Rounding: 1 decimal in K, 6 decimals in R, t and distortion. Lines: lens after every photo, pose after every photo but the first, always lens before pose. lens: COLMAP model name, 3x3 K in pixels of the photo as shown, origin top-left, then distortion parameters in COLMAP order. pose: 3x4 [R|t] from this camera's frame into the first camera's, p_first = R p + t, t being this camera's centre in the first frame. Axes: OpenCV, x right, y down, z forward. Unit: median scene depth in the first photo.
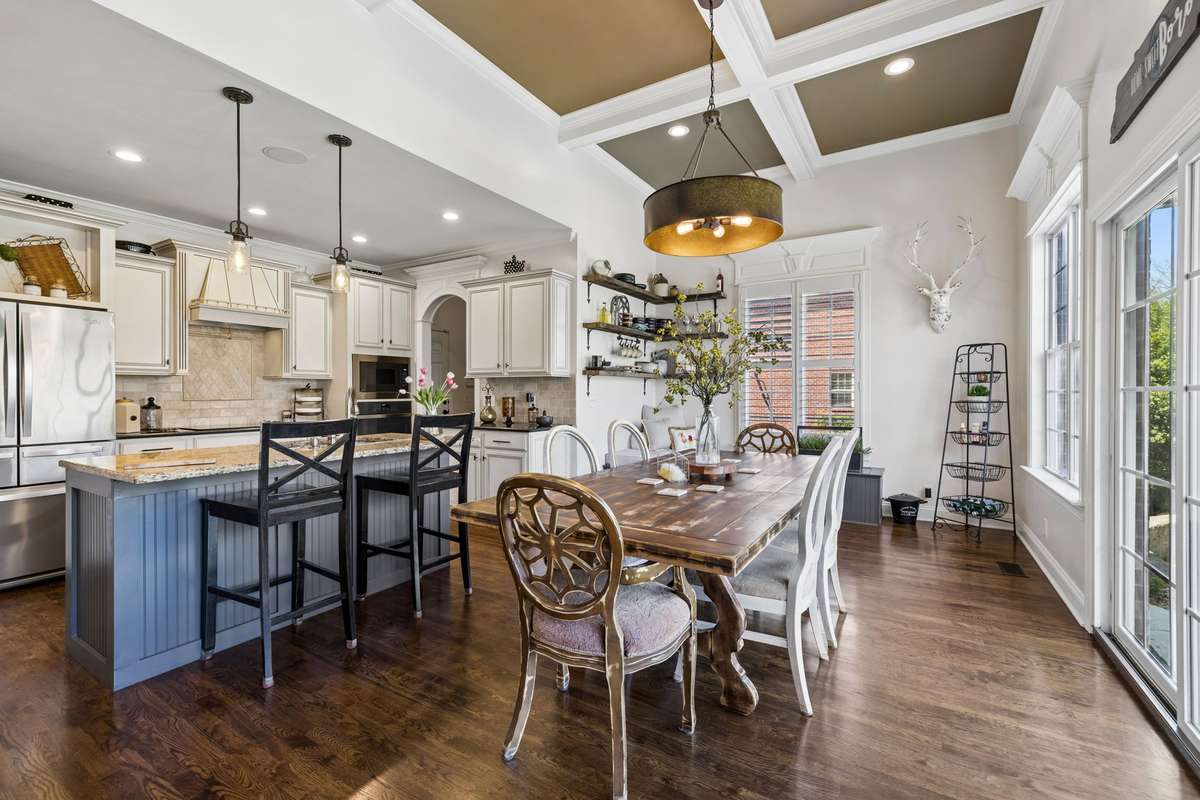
lens RADIAL K [[505.4, 0, 599.7], [0, 505.4, 394.9], [0, 0, 1]] dist [-0.001371, 0.000677]
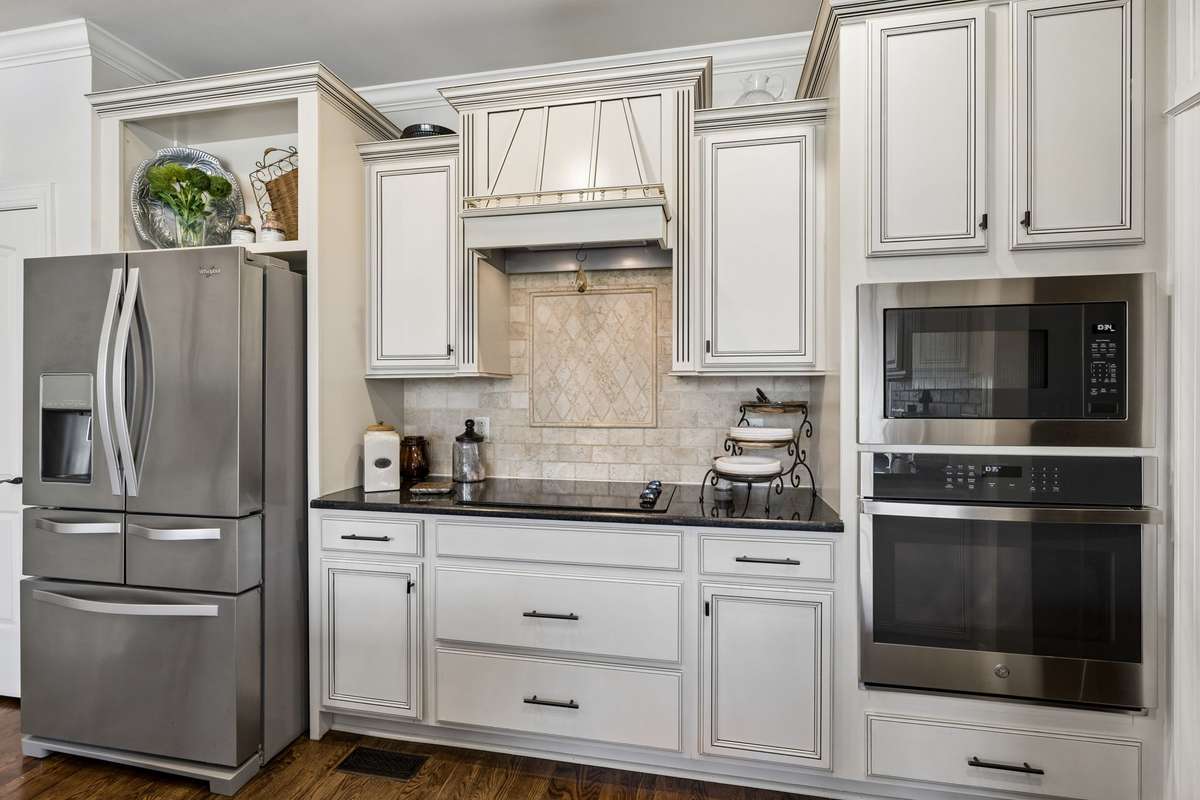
lens RADIAL K [[561.9, 0, 594.1], [0, 561.9, 397.2], [0, 0, 1]] dist [-0.000931, -0.000645]
pose [[0.332349, 0.001253, -0.943156, -0.334529], [-0.005497, 0.999985, -0.000609, -0.022154], [0.943140, 0.005387, 0.332351, 1.067751]]
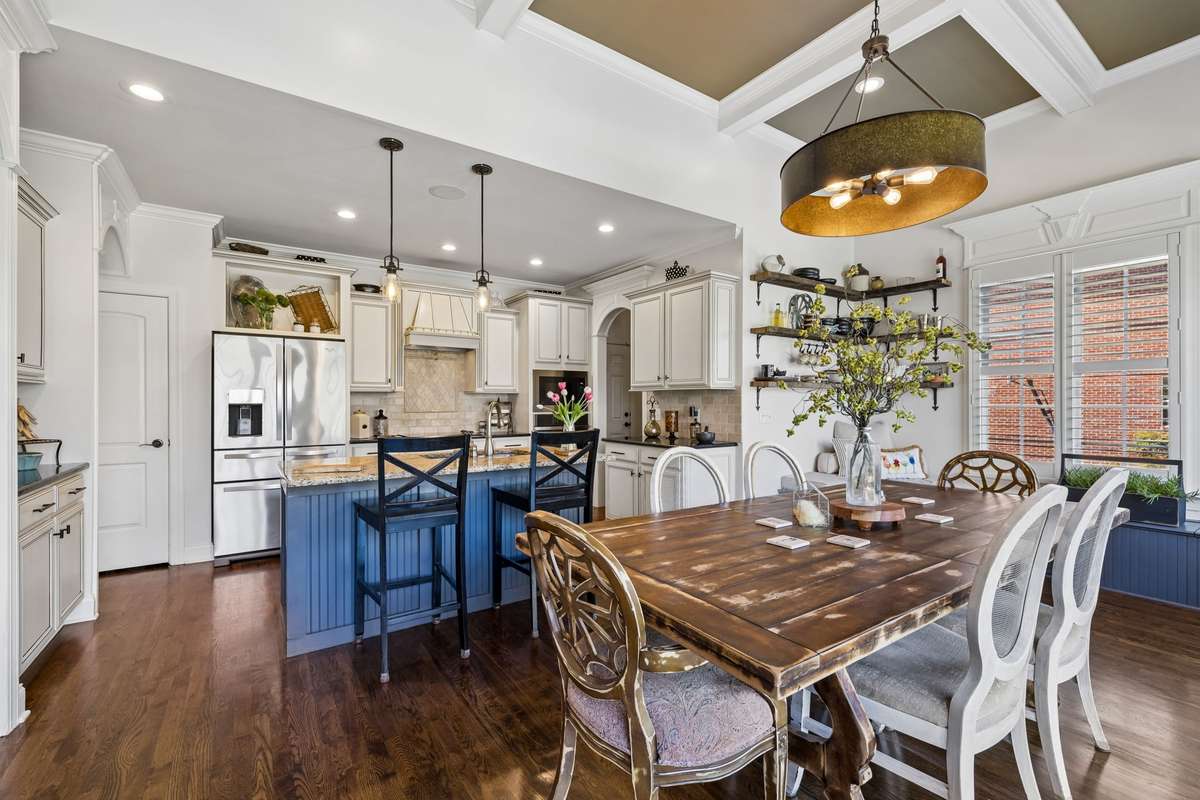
lens RADIAL K [[505.4, 0, 605.6], [0, 505.4, 403.0], [0, 0, 1]] dist [-0.001371, 0.000677]
pose [[0.915896, 0.000644, -0.401415, 0.118342], [-0.002539, 0.999988, -0.004190, -0.008815], [0.401408, 0.004857, 0.915887, 0.110603]]
